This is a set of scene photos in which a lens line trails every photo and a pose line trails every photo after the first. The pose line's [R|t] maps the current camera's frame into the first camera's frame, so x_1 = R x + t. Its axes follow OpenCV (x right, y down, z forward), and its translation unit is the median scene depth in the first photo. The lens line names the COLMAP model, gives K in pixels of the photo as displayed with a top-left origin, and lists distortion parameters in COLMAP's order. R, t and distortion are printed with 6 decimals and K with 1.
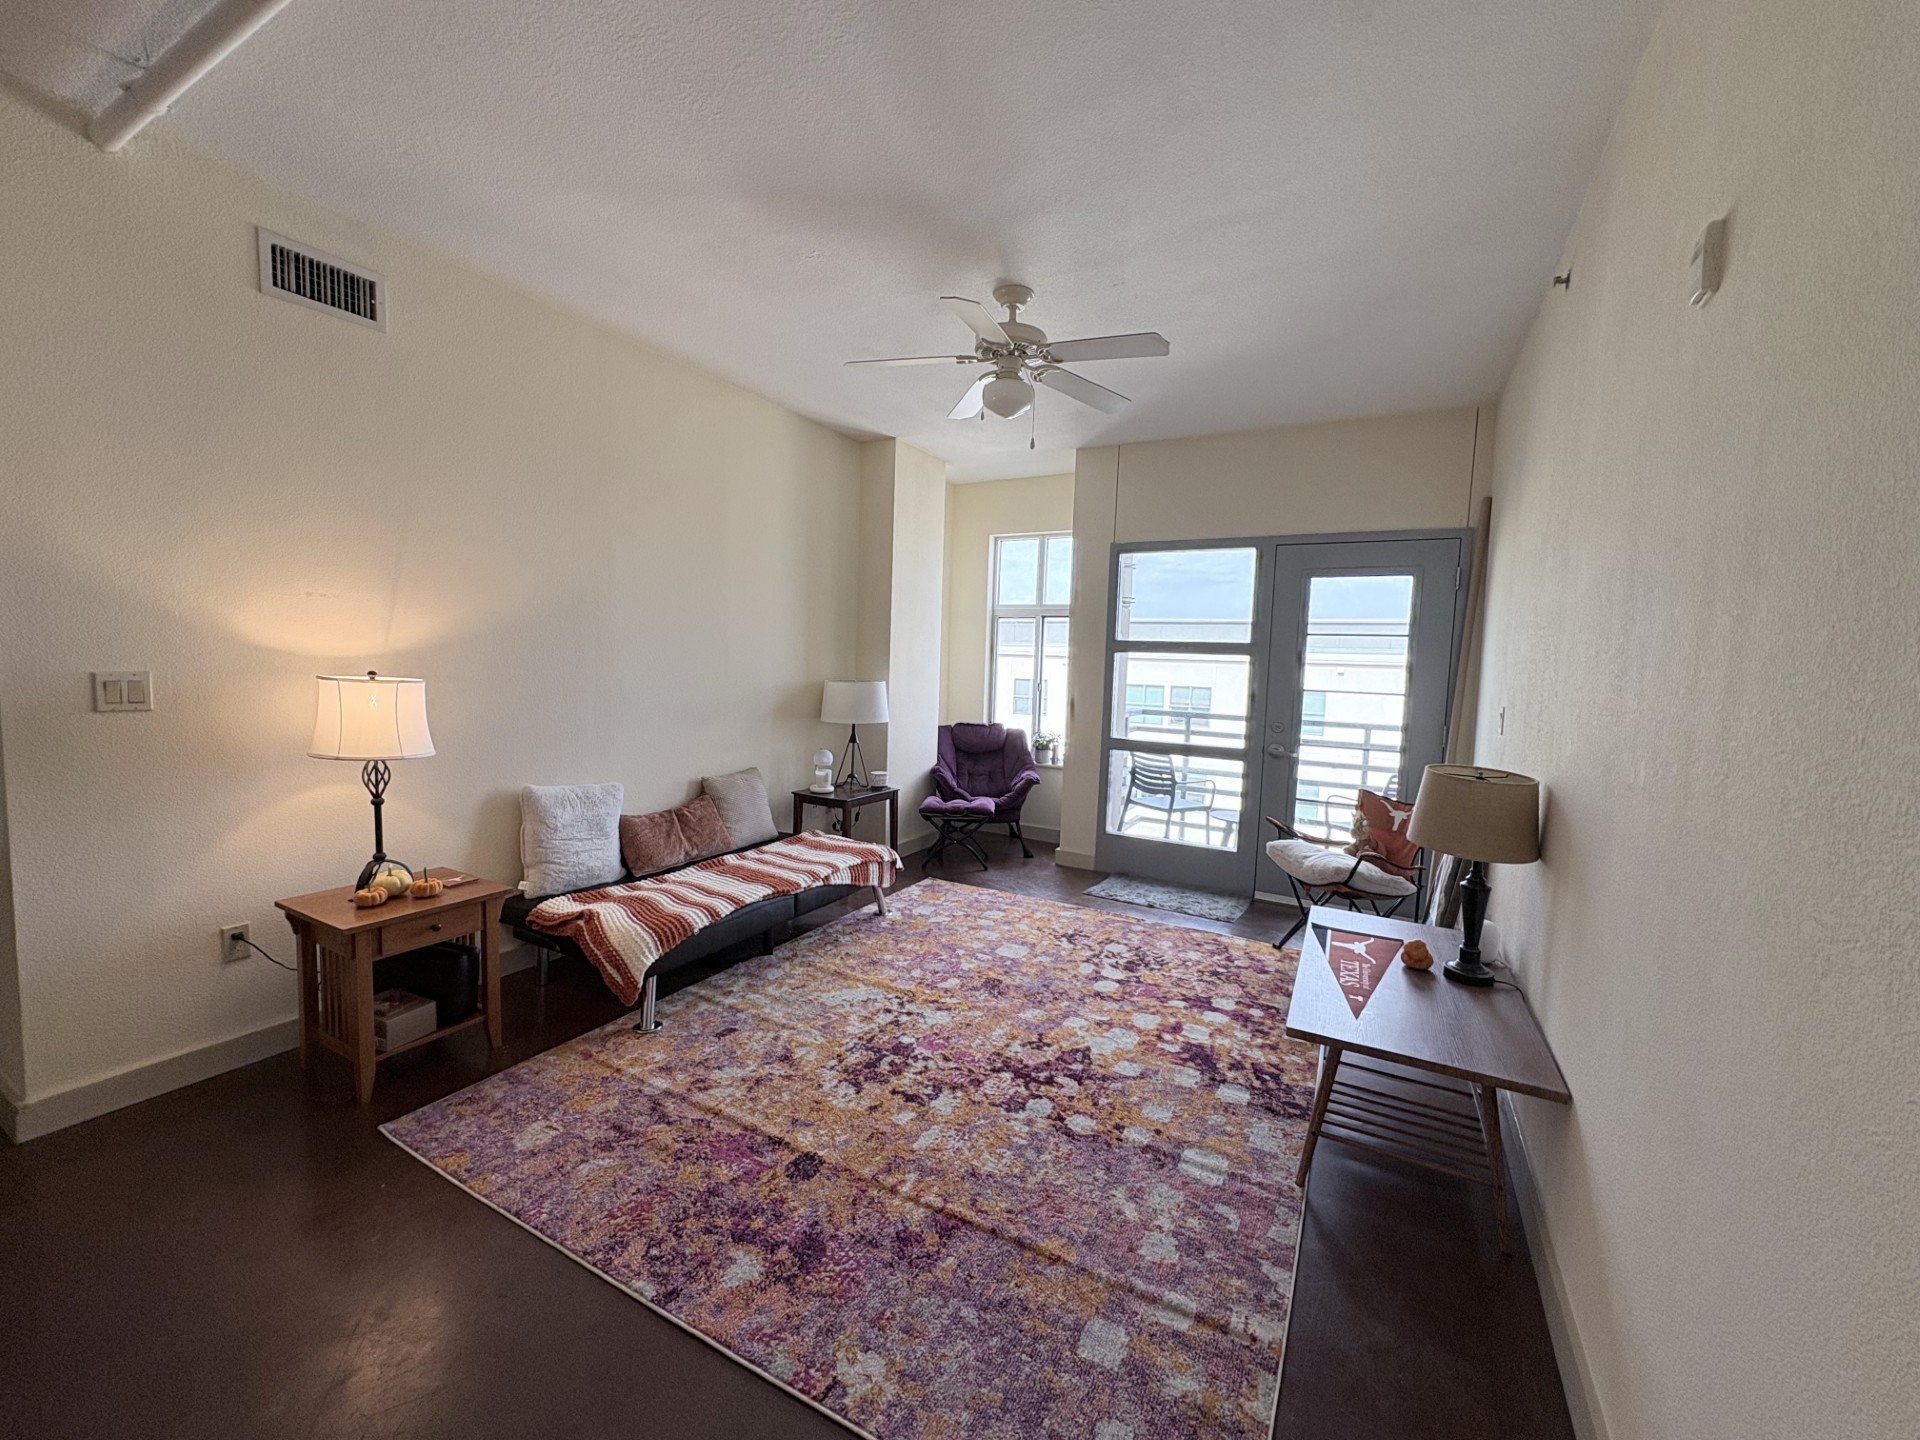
lens RADIAL K [[764.2, 0, 960.0], [0, 764.2, 720.0], [0, 0, 1]] dist [0.002007, -0.000928]
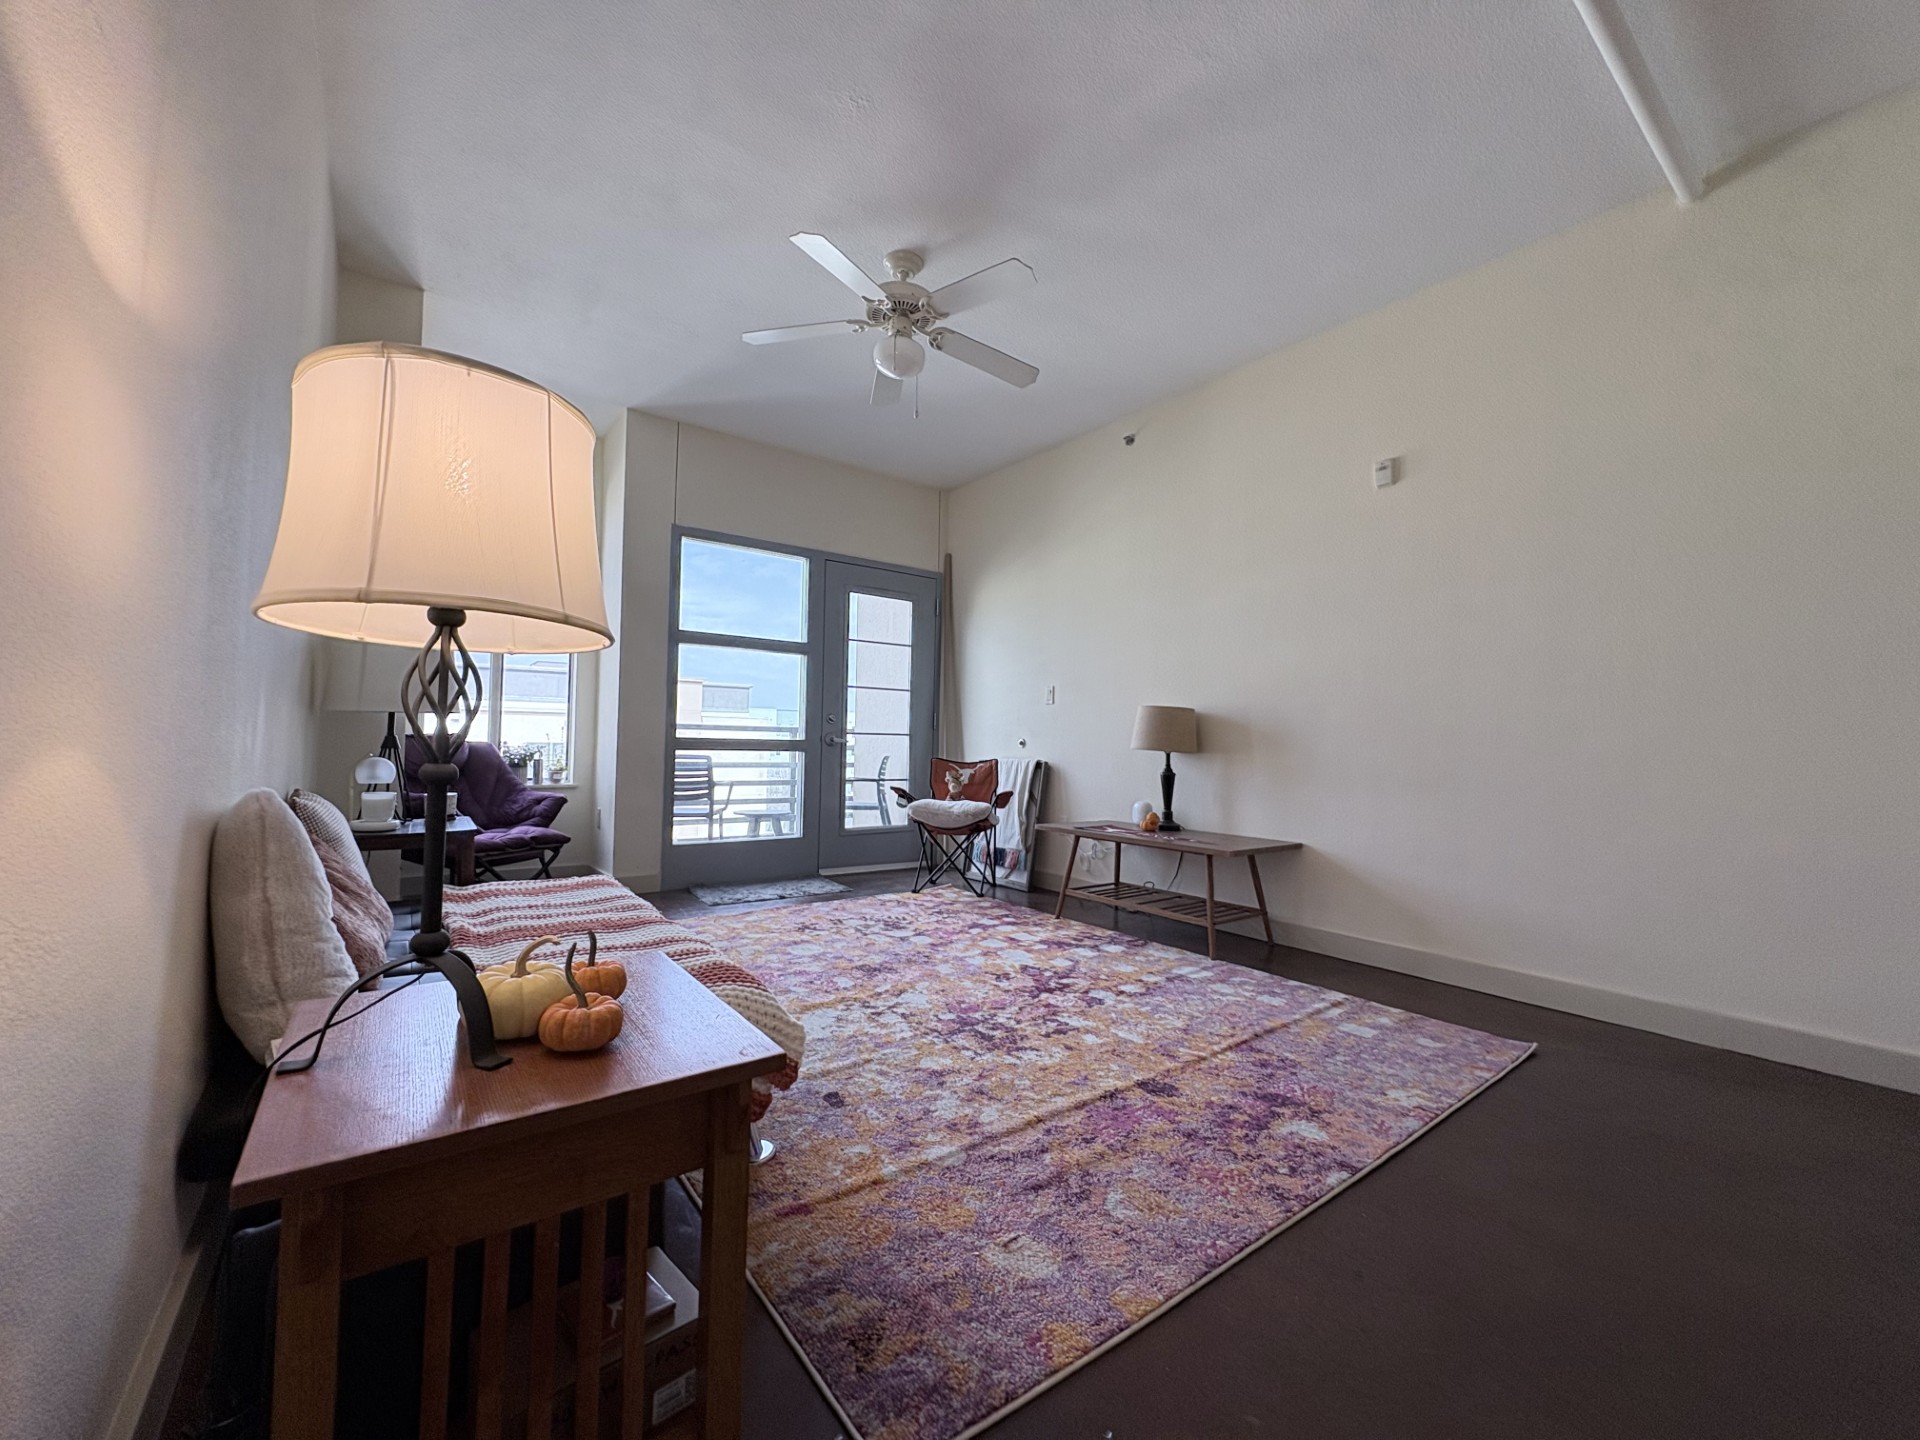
lens RADIAL K [[764.2, 0, 960.0], [0, 764.2, 720.0], [0, 0, 1]] dist [0.002007, -0.000928]
pose [[0.407226, 0.004073, 0.913318, -0.968175], [0.066986, 0.997164, -0.034315, 0.111644], [-0.910868, 0.075154, 0.405798, 0.651254]]
